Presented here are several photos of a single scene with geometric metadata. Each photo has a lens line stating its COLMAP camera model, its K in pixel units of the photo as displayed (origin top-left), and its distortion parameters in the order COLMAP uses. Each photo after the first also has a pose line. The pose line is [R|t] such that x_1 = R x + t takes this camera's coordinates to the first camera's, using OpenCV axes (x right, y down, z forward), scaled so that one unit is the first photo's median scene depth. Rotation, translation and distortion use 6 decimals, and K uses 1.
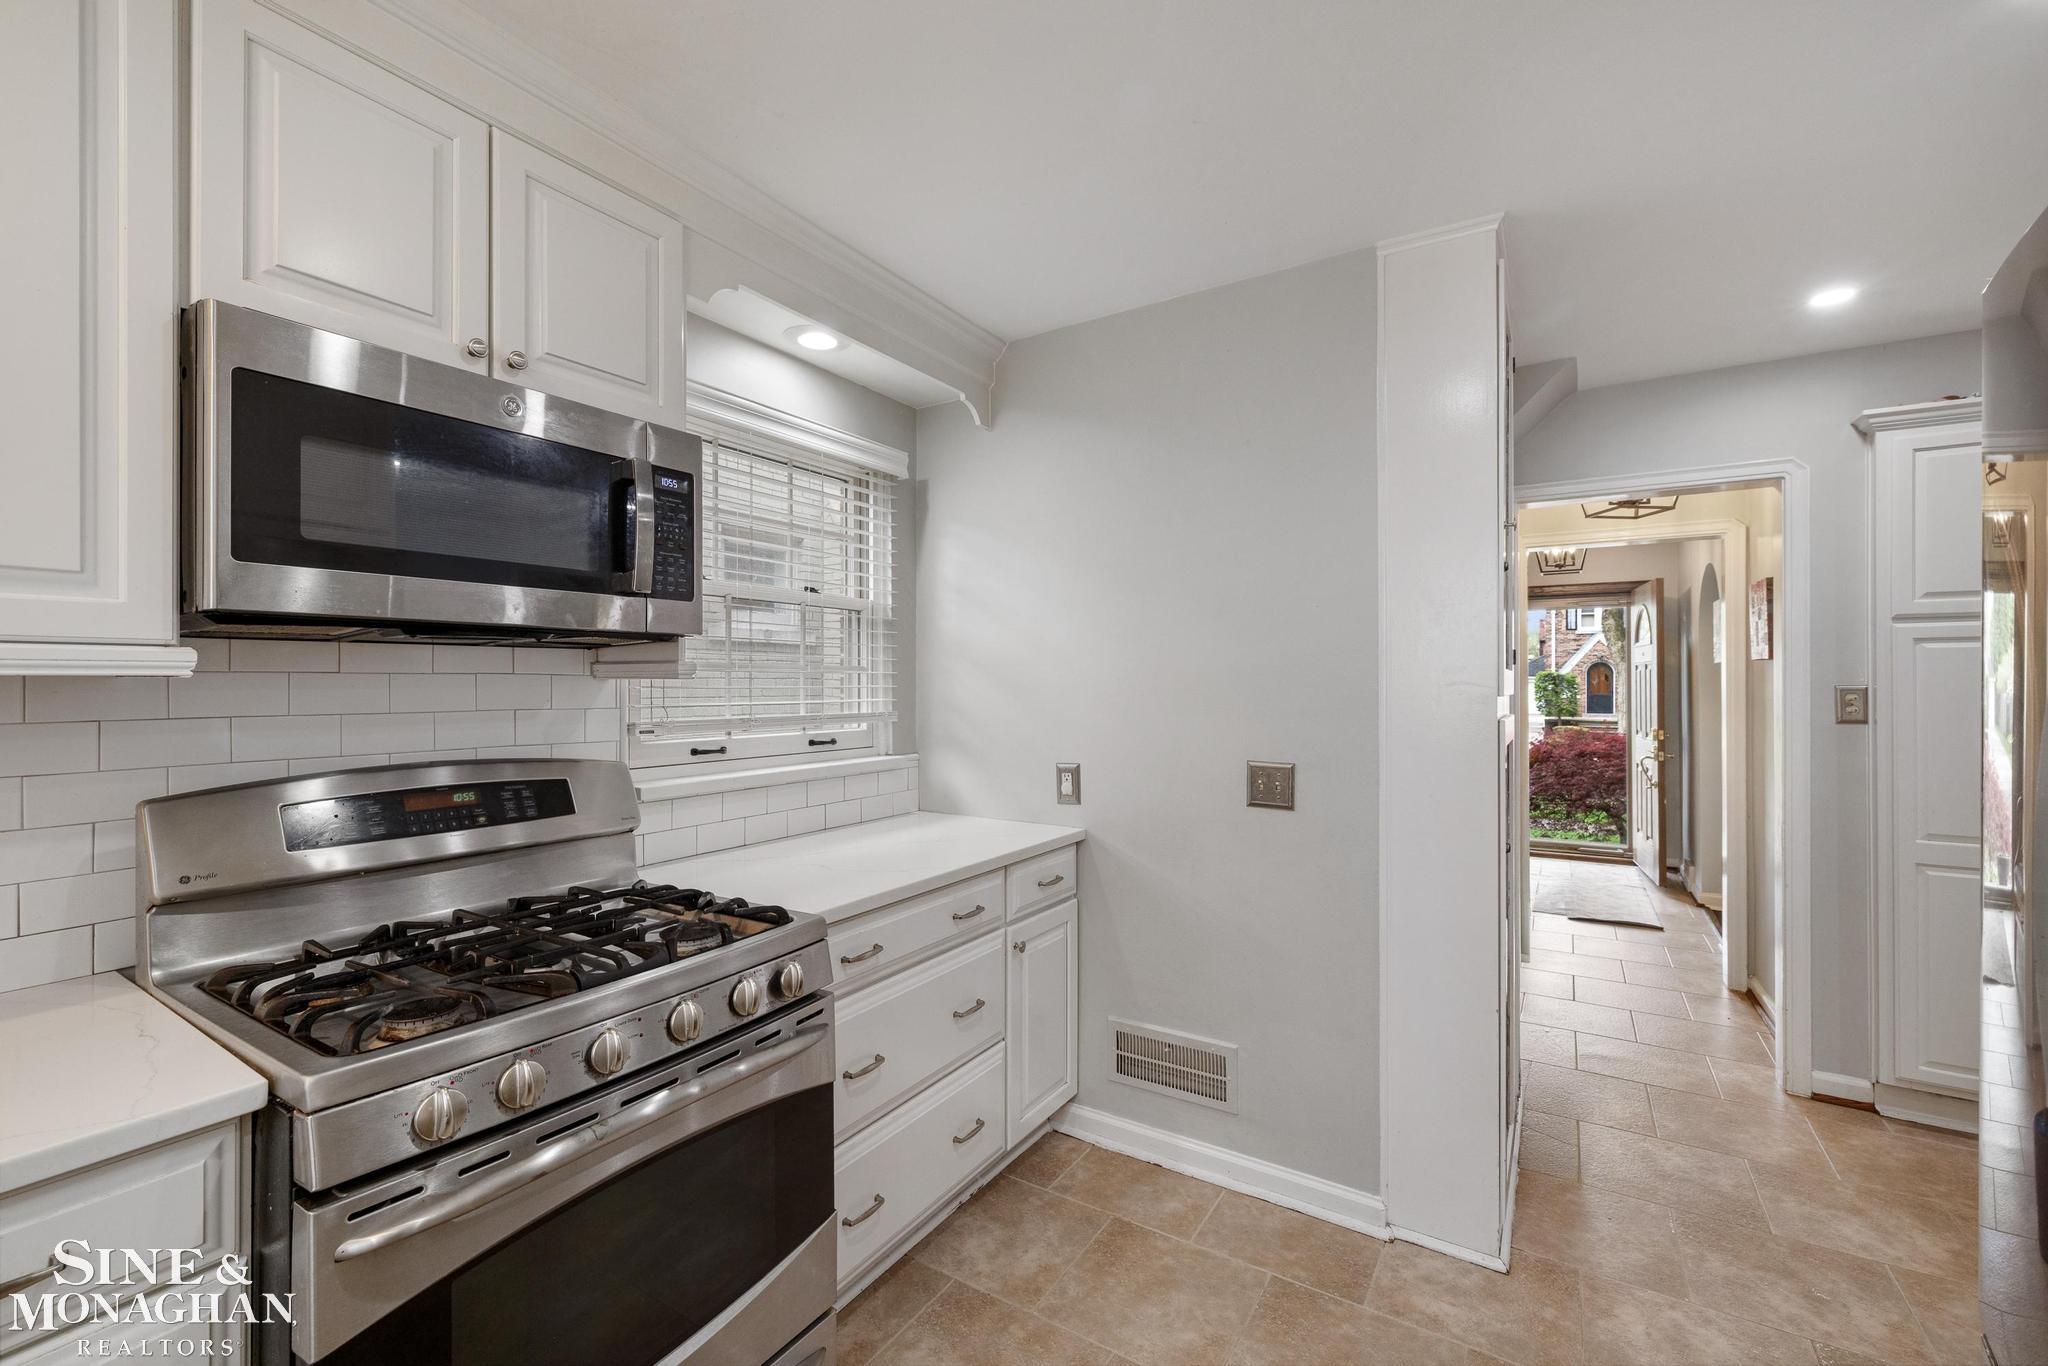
lens RADIAL K [[881.3, 0, 1016.2], [0, 881.3, 671.8], [0, 0, 1]] dist [0.002709, -0.000486]
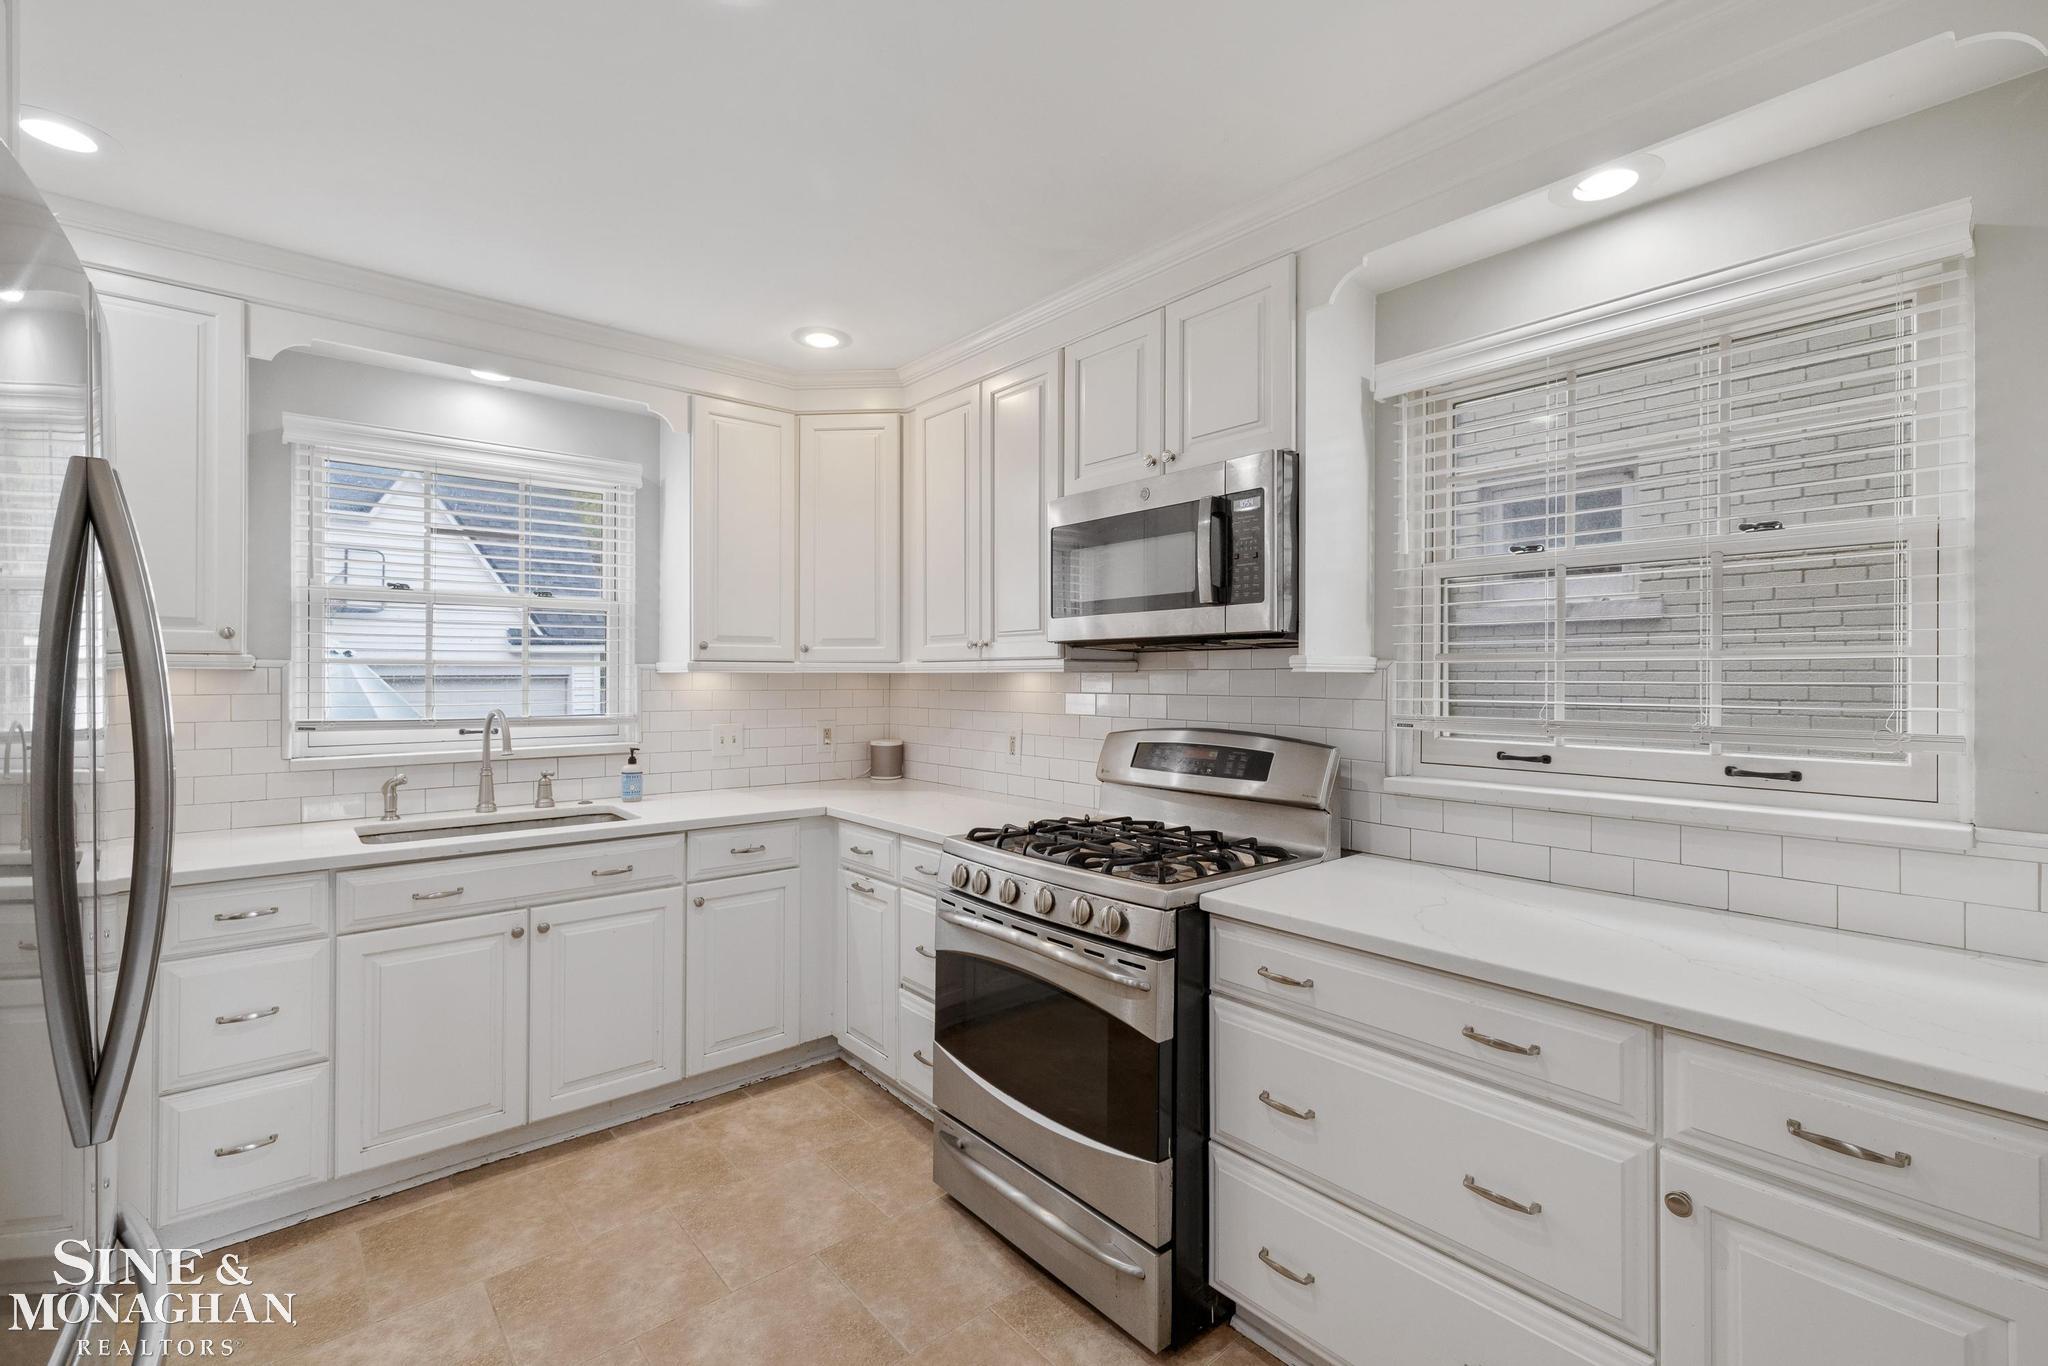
lens RADIAL K [[881.3, 0, 1031.8], [0, 881.3, 674.9], [0, 0, 1]] dist [0.002709, -0.000486]
pose [[-0.296979, -0.003881, -0.954876, 0.649591], [0.008844, 0.999938, -0.006815, 0.013636], [0.954843, -0.010469, -0.296927, 0.877430]]
